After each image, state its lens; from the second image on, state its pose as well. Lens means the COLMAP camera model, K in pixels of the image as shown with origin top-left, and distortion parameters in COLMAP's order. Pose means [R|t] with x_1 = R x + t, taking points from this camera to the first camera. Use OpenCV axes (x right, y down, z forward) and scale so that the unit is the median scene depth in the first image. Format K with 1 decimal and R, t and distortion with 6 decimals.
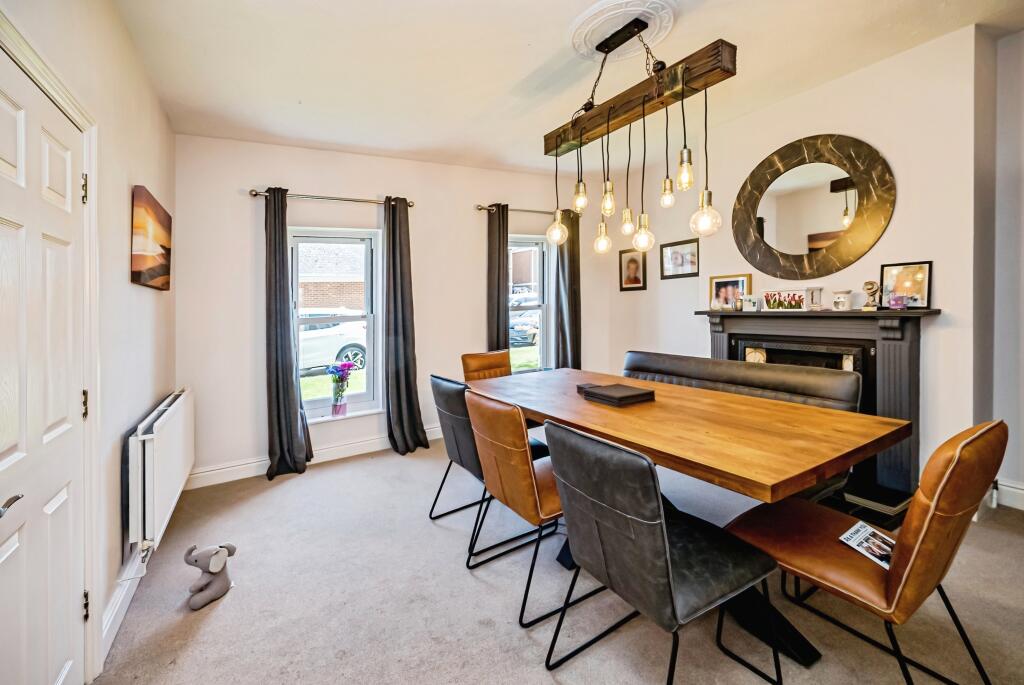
lens RADIAL K [[414.4, 0, 491.3], [0, 414.4, 313.6], [0, 0, 1]] dist [-0.000298, -0.000110]
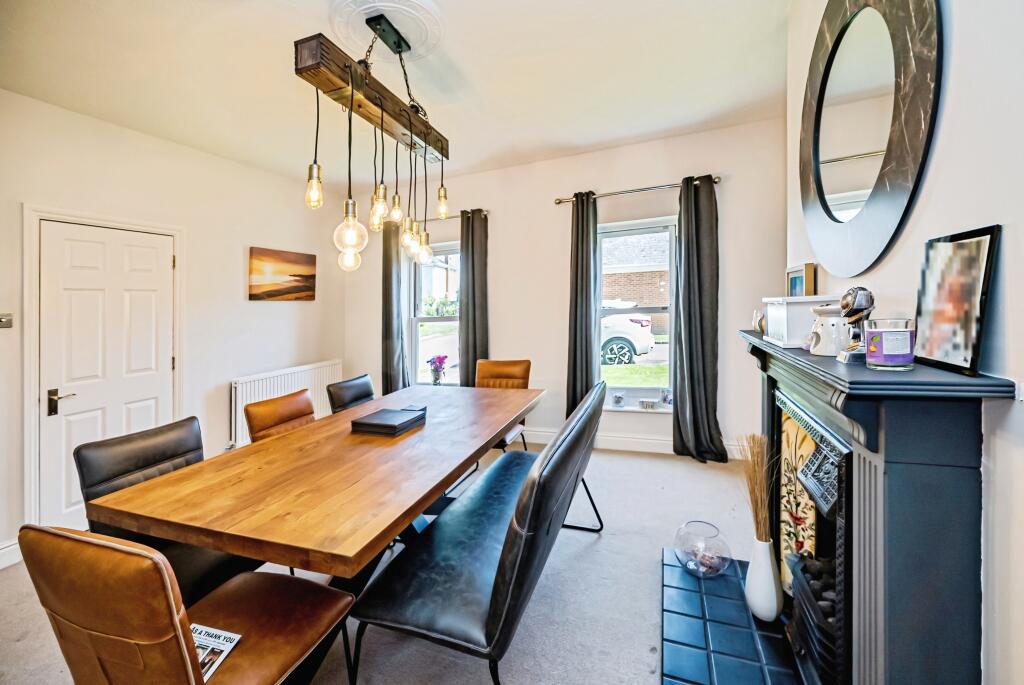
lens RADIAL K [[425.5, 0, 511.5], [0, 425.5, 297.5], [0, 0, 1]] dist [-0.052041, 0.000056]
pose [[0.652549, 0.001055, -0.757746, 0.271630], [-0.004540, 0.999987, -0.002519, -0.018129], [0.757733, 0.005084, 0.652545, 0.137691]]
